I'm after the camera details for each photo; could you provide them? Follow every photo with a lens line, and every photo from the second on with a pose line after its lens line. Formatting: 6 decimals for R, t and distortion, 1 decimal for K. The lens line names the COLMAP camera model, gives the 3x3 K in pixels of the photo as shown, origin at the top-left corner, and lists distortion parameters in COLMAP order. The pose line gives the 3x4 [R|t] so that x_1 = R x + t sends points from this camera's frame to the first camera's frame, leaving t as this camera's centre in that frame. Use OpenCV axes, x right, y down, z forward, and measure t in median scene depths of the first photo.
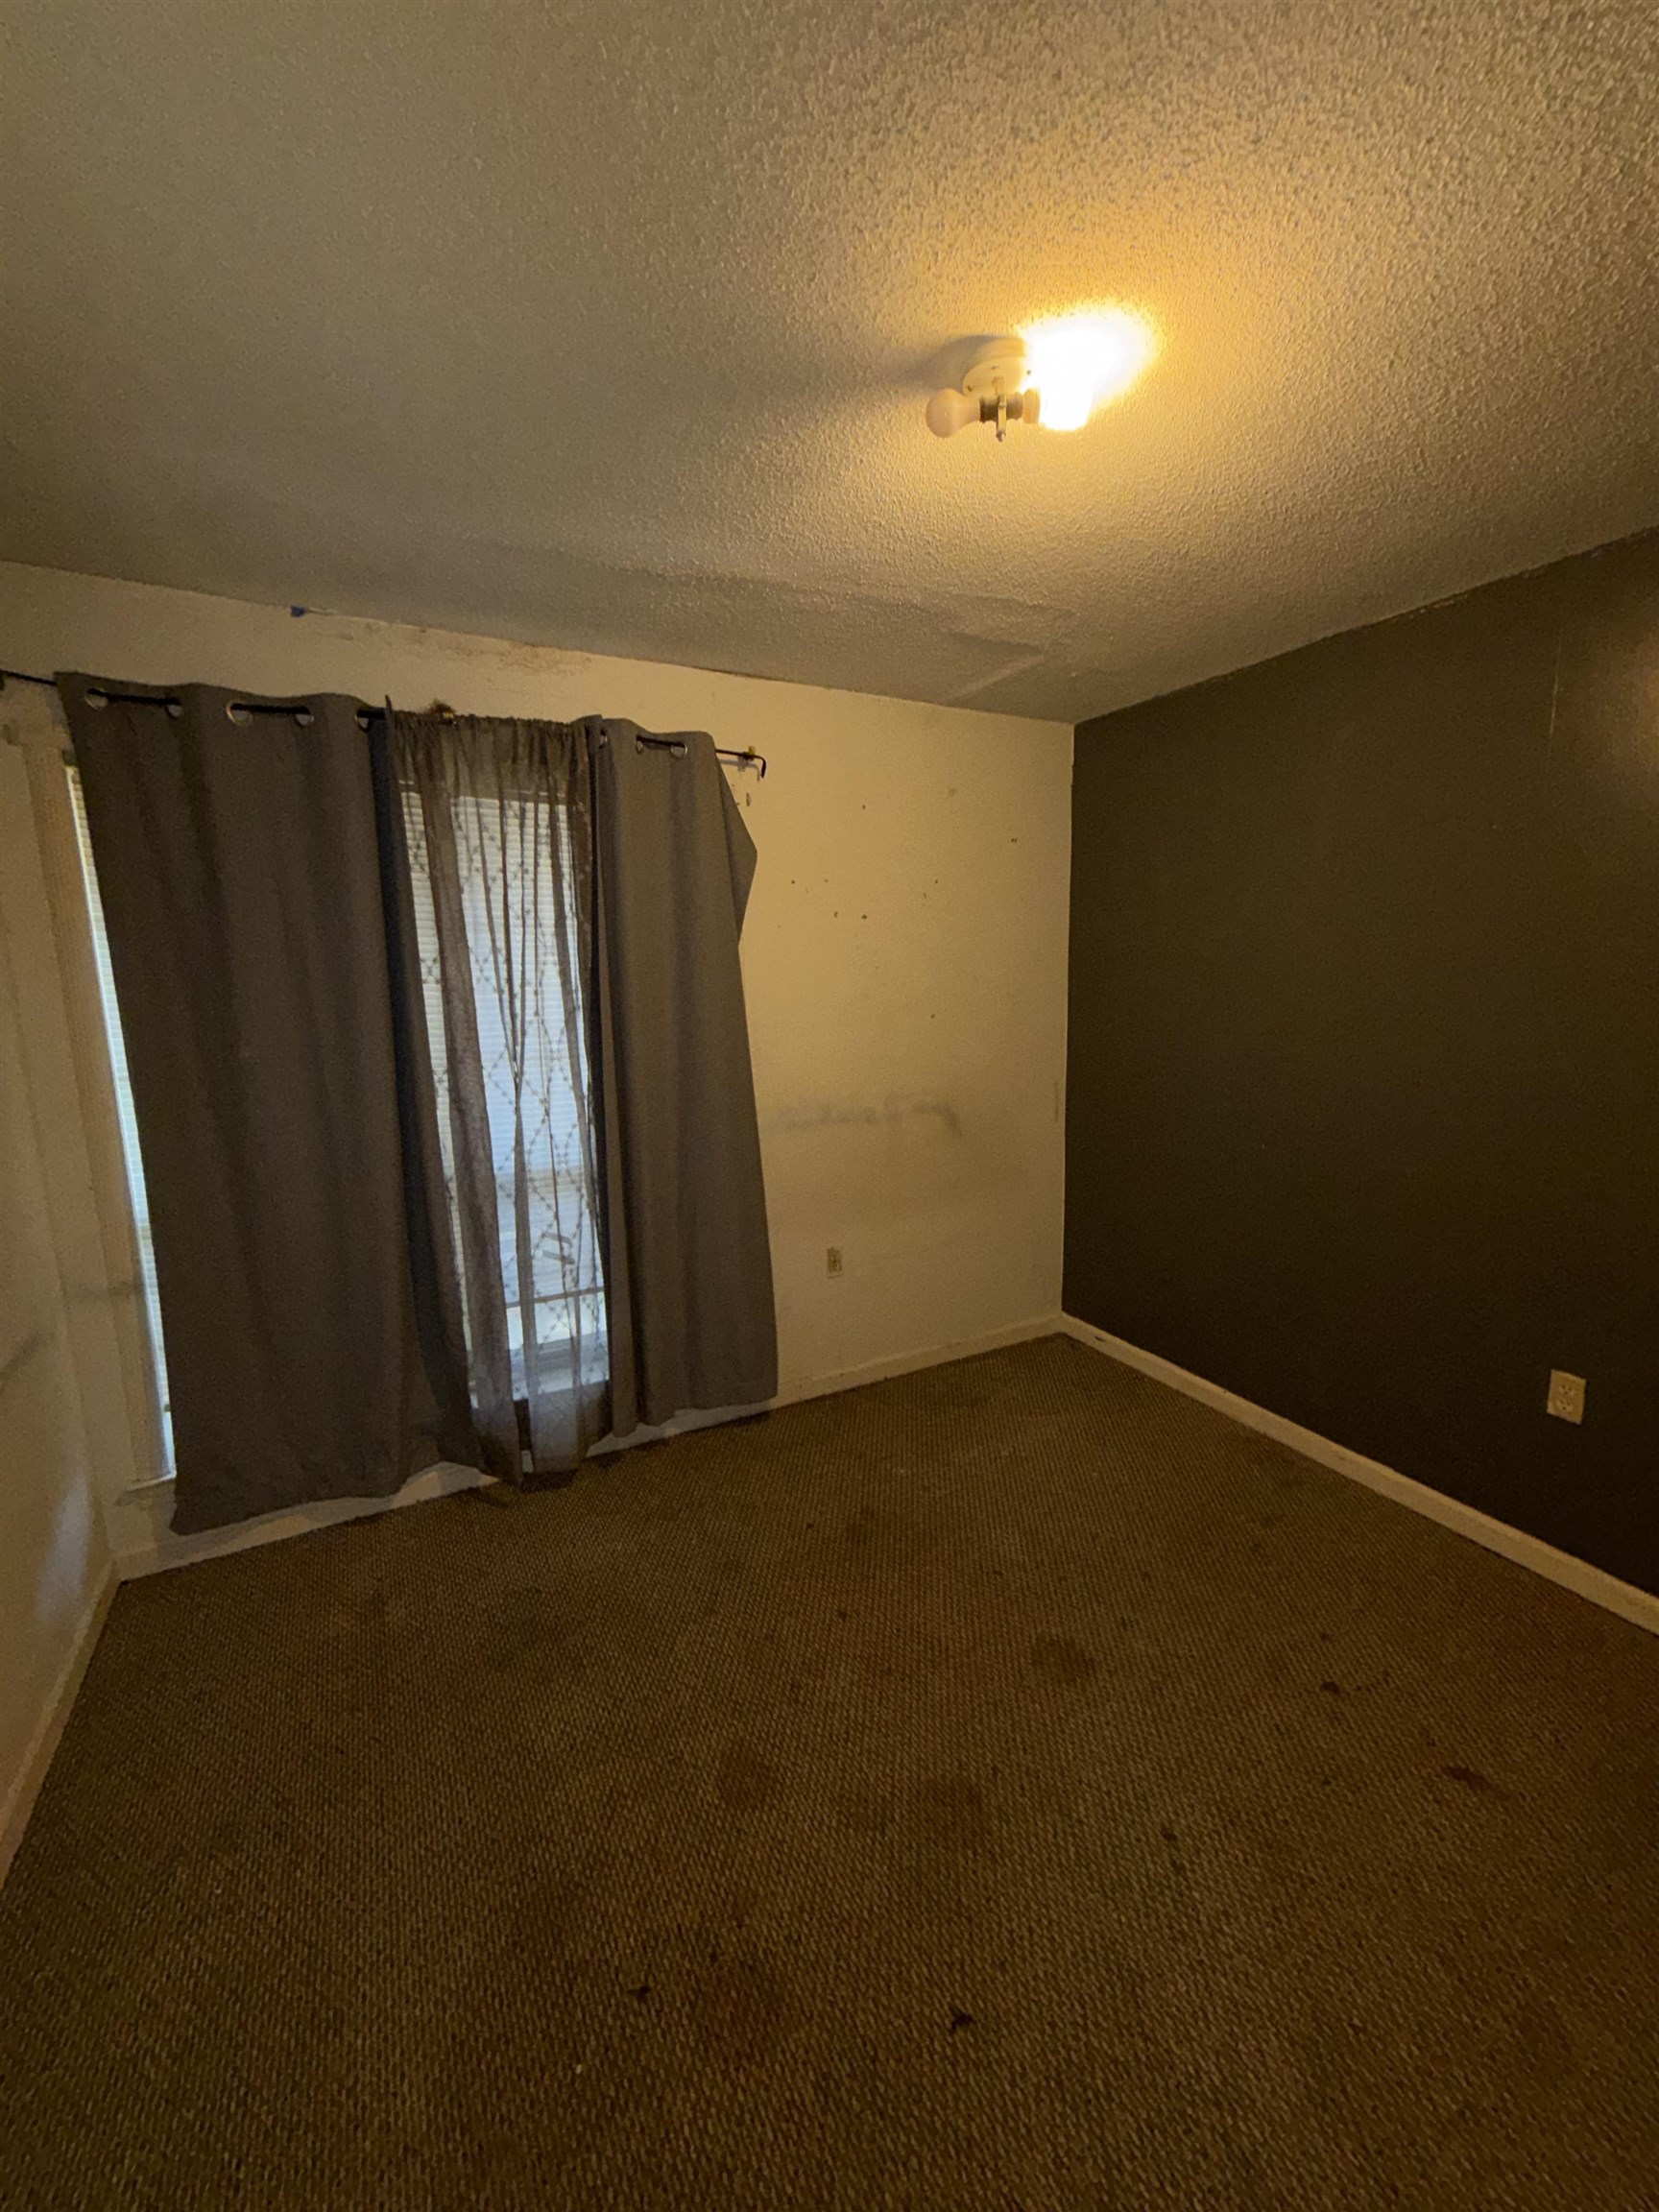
lens RADIAL K [[884.1, 0, 835.6], [0, 884.1, 1104.4], [0, 0, 1]] dist [0.003219, -0.000652]
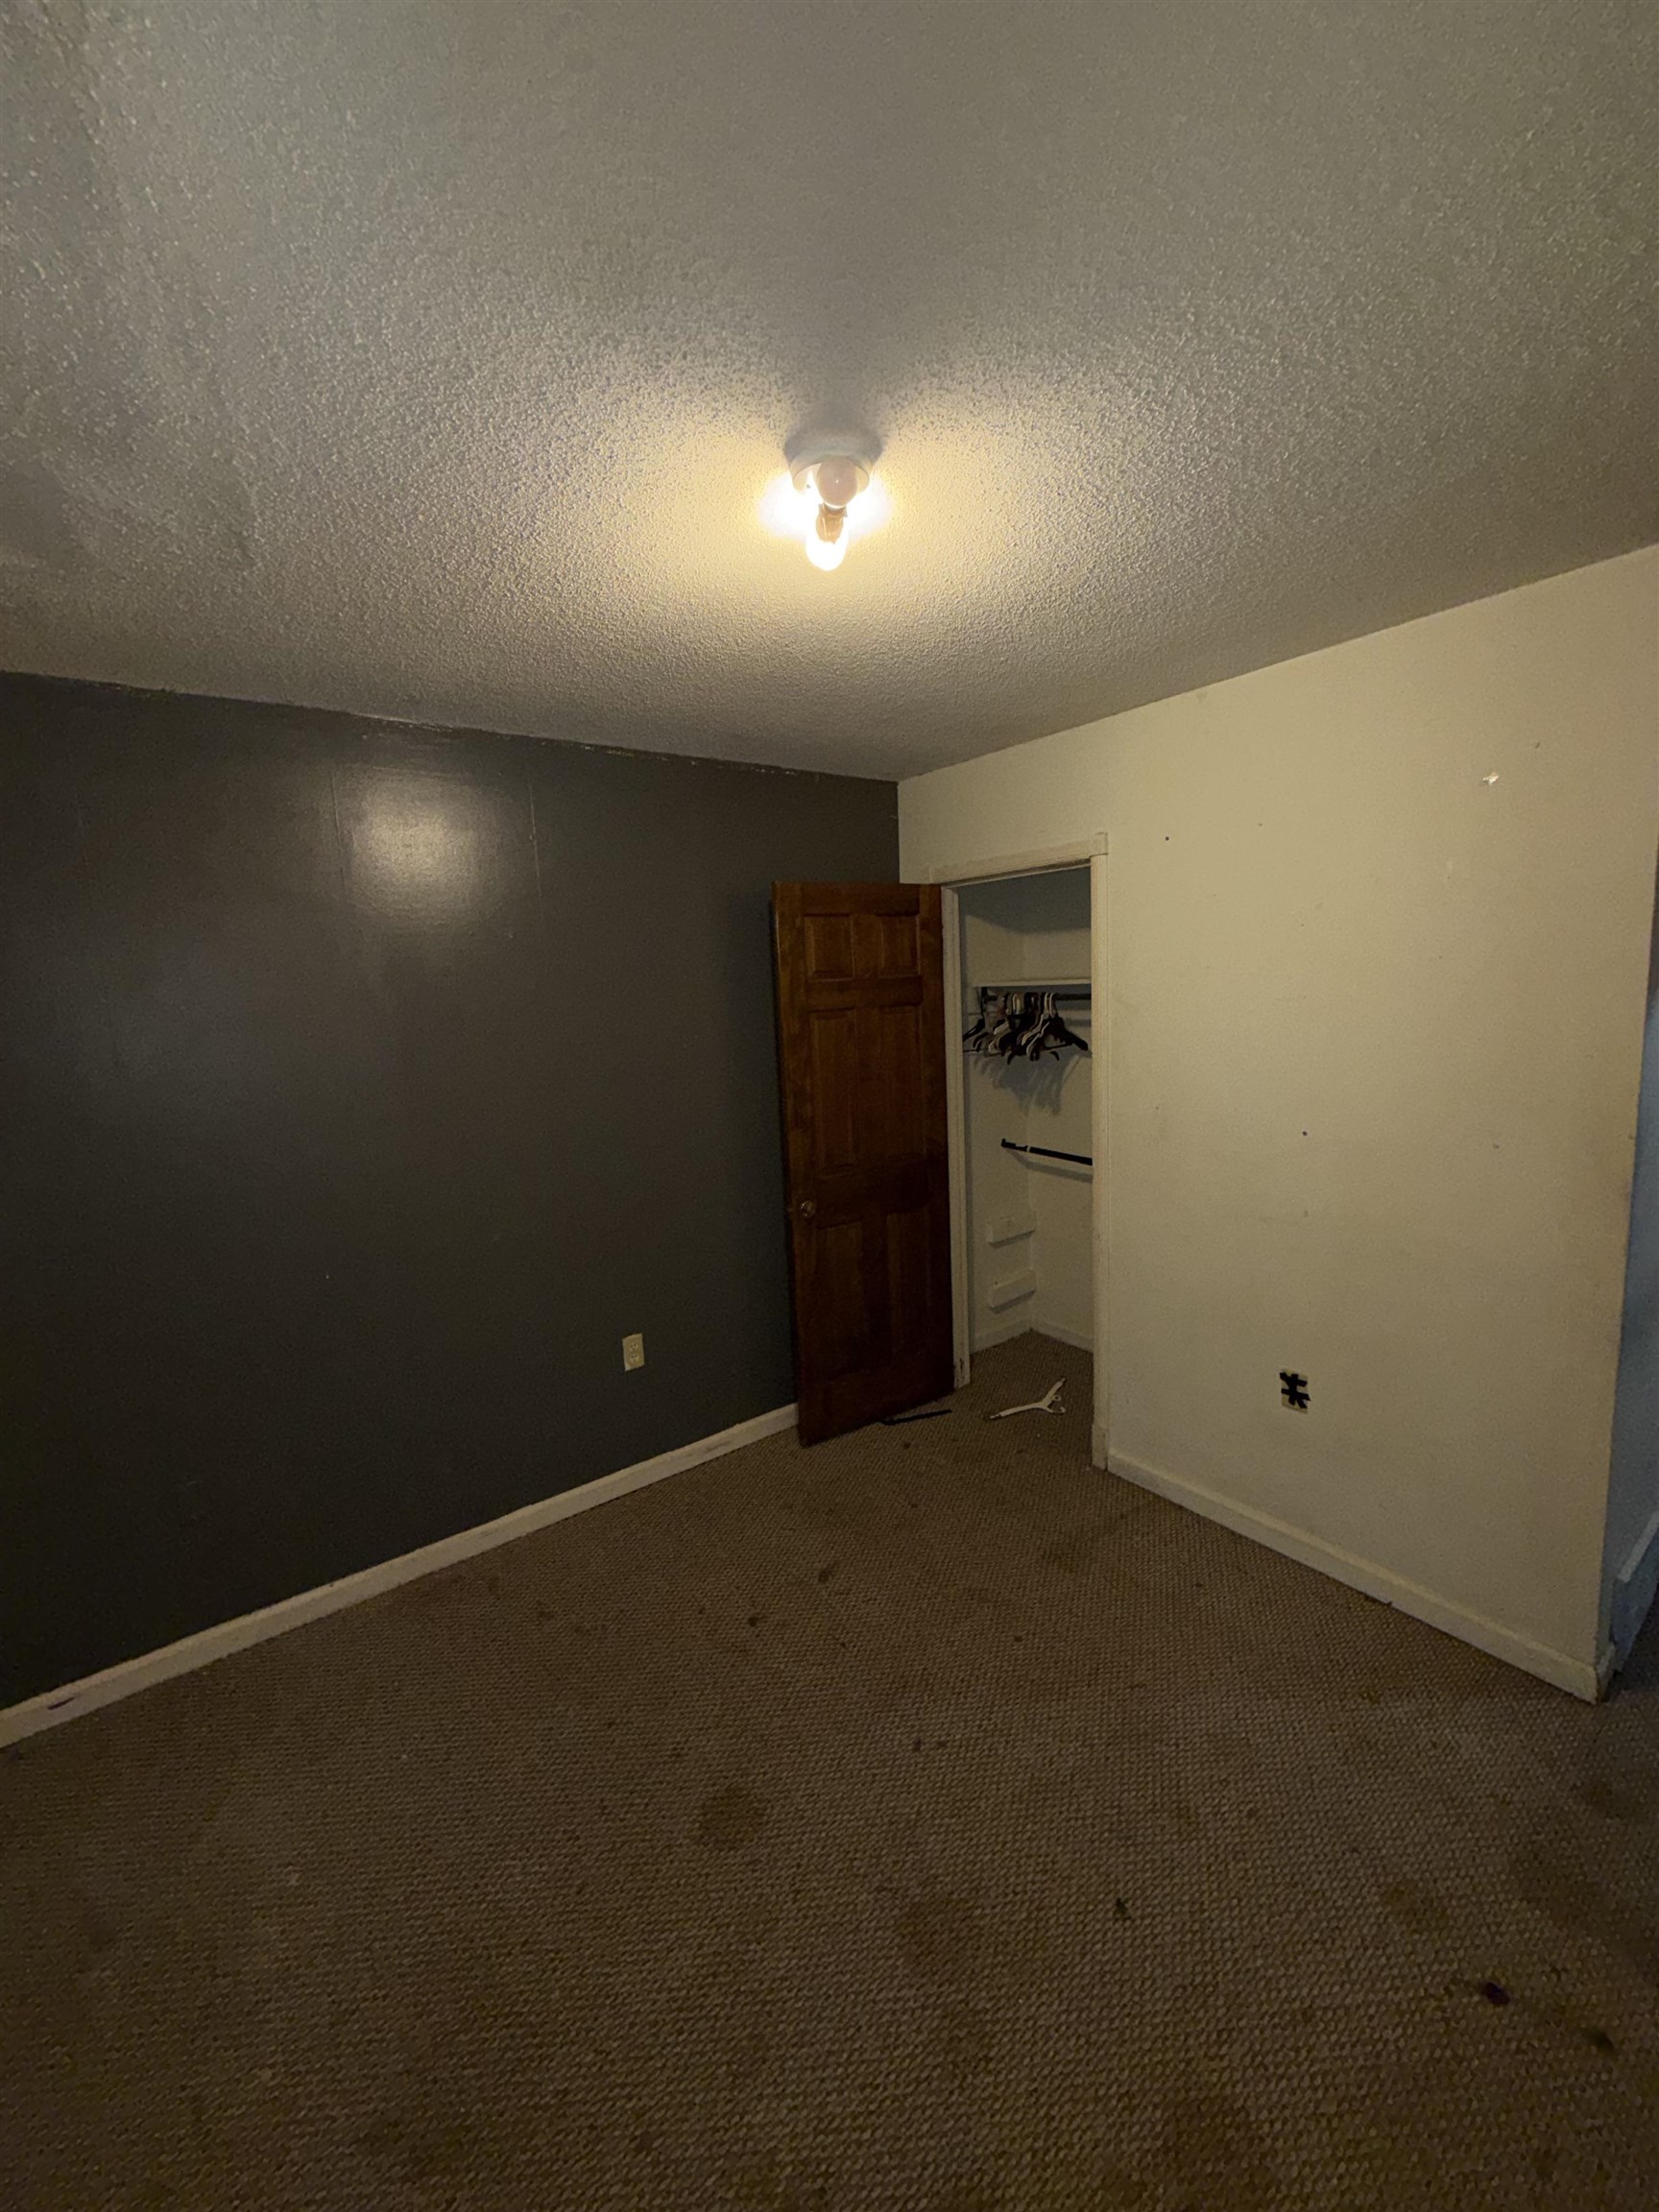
lens RADIAL K [[884.1, 0, 827.7], [0, 884.1, 1102.2], [0, 0, 1]] dist [0.003219, -0.000652]
pose [[-0.148024, -0.112376, 0.982578, -0.504600], [0.200279, 0.969532, 0.141056, -0.172495], [-0.968492, 0.217670, -0.121008, 0.751647]]
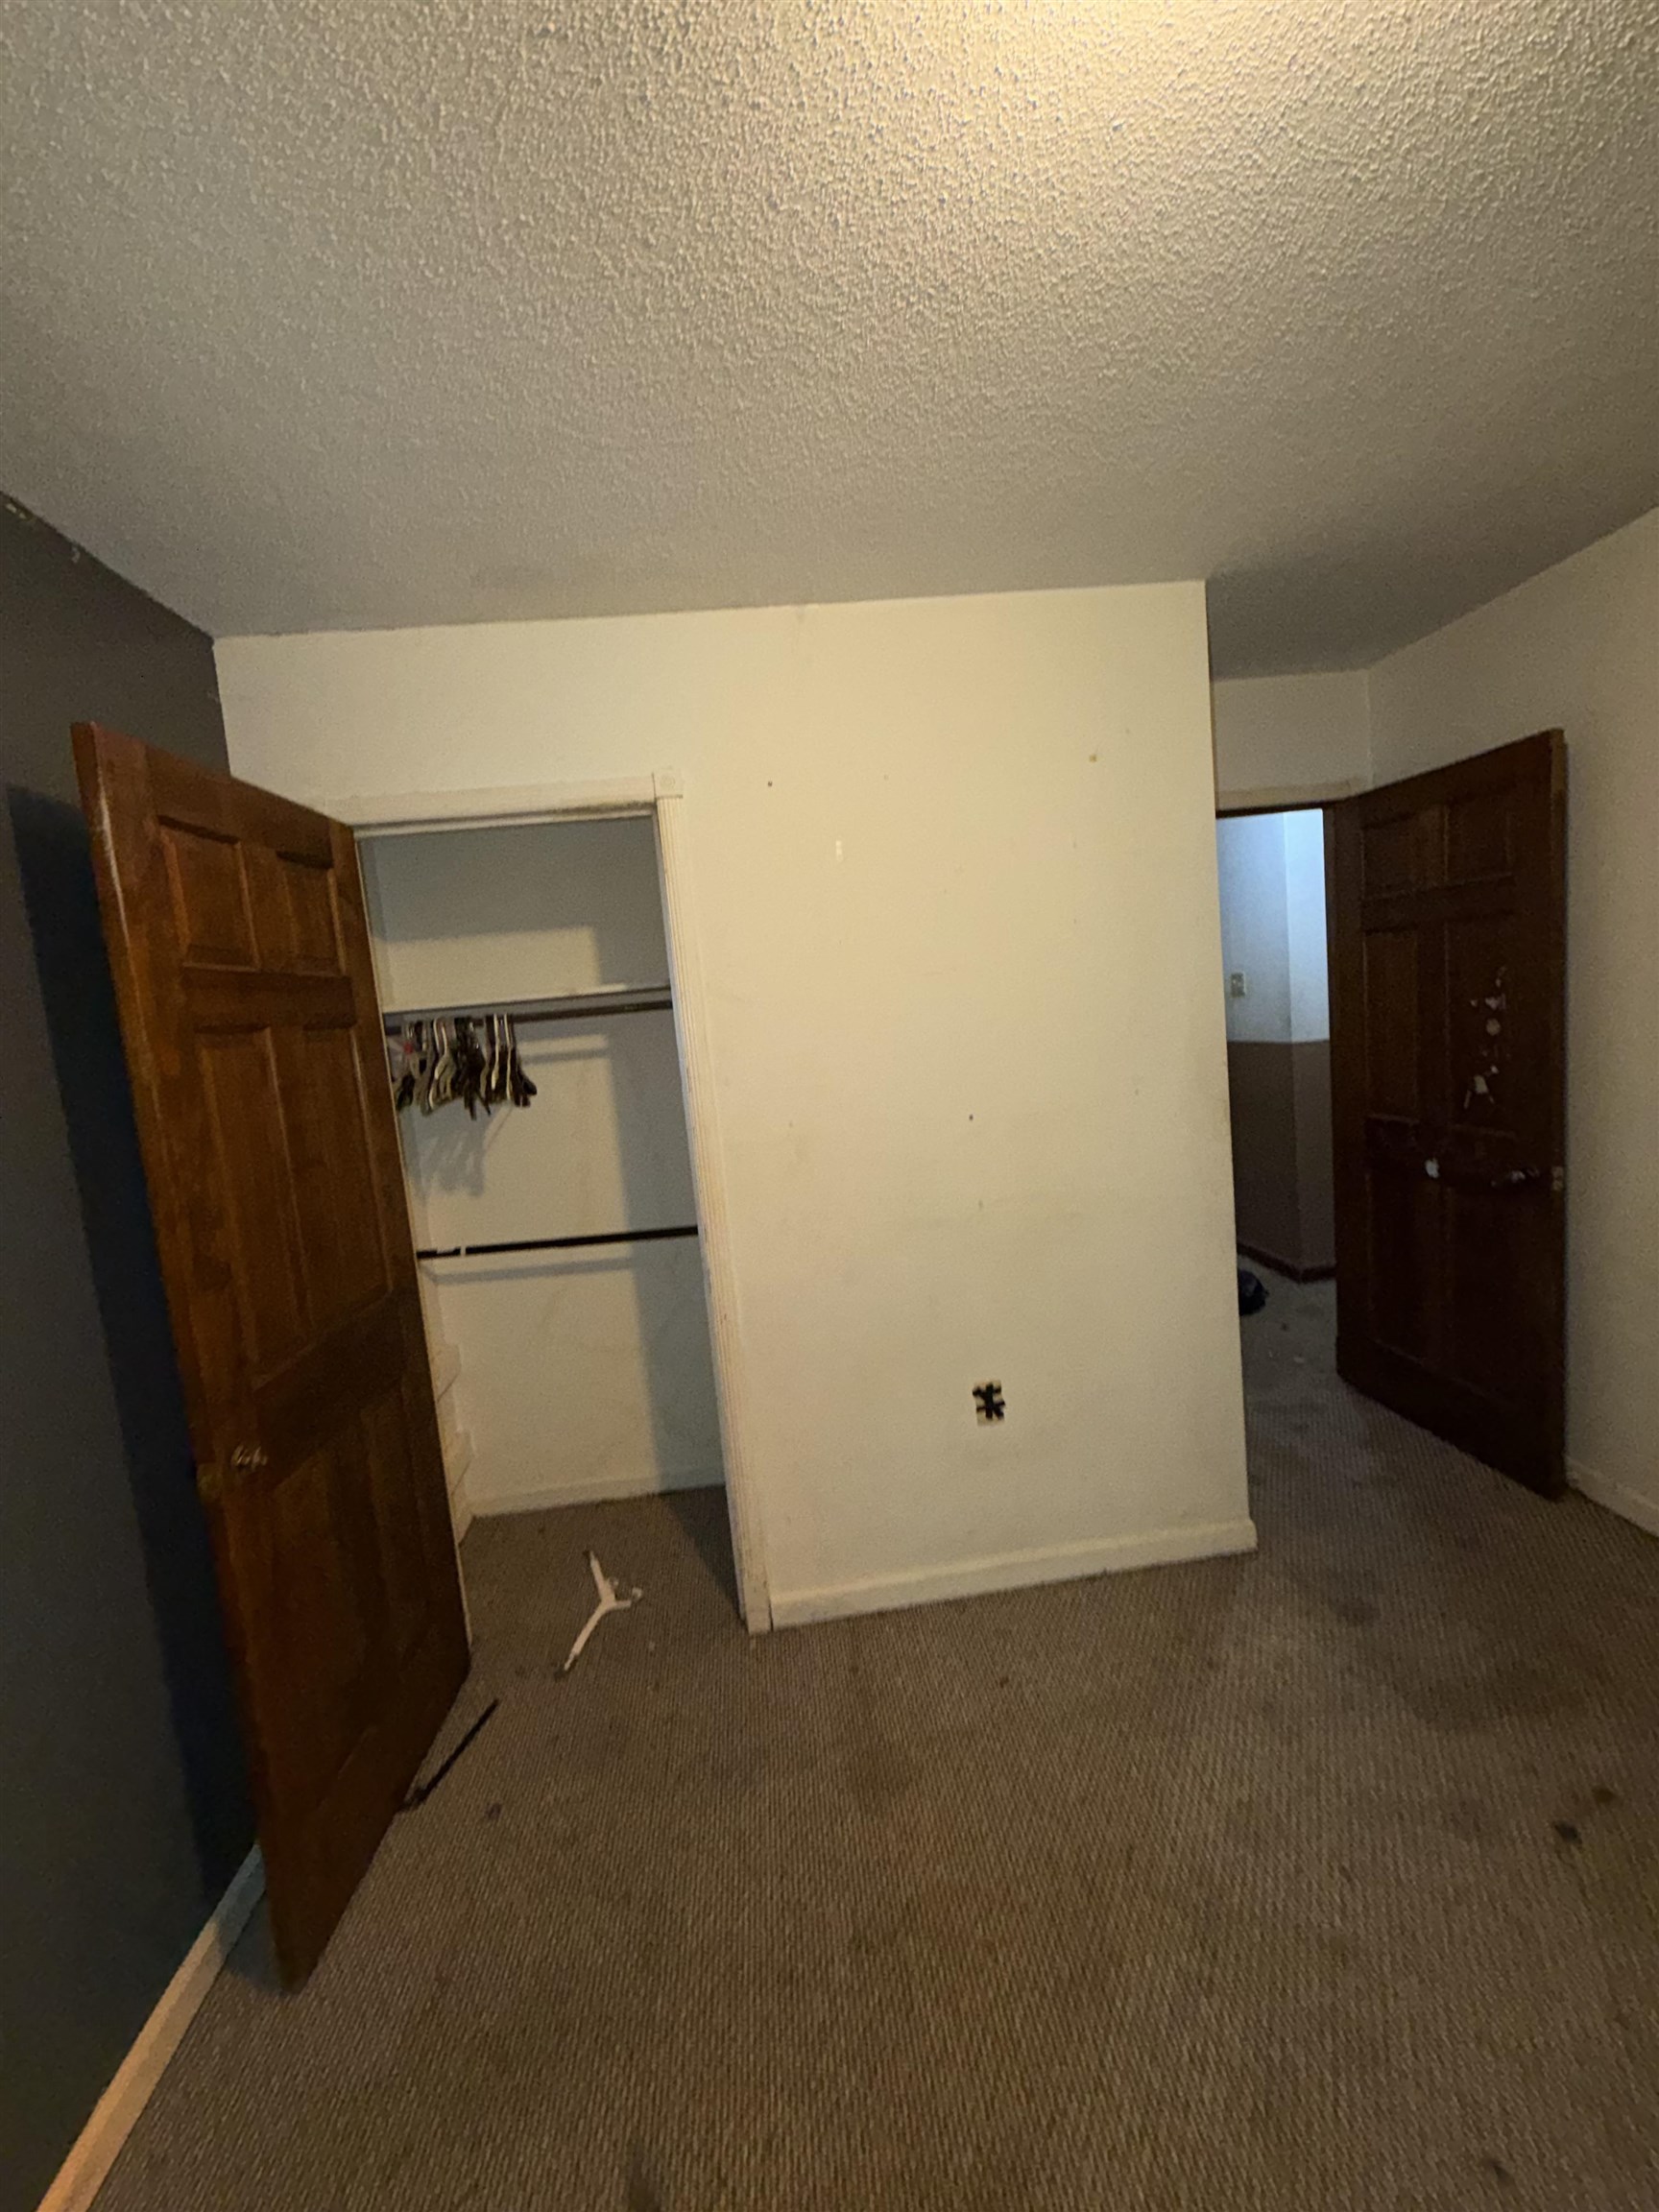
lens RADIAL K [[884.1, 0, 840.1], [0, 884.1, 1099.5], [0, 0, 1]] dist [0.003219, -0.000652]
pose [[-0.917860, 0.066628, 0.391272, 0.187982], [0.168986, 0.957597, 0.233349, -0.143551], [-0.359133, 0.280302, -0.890199, 0.987771]]
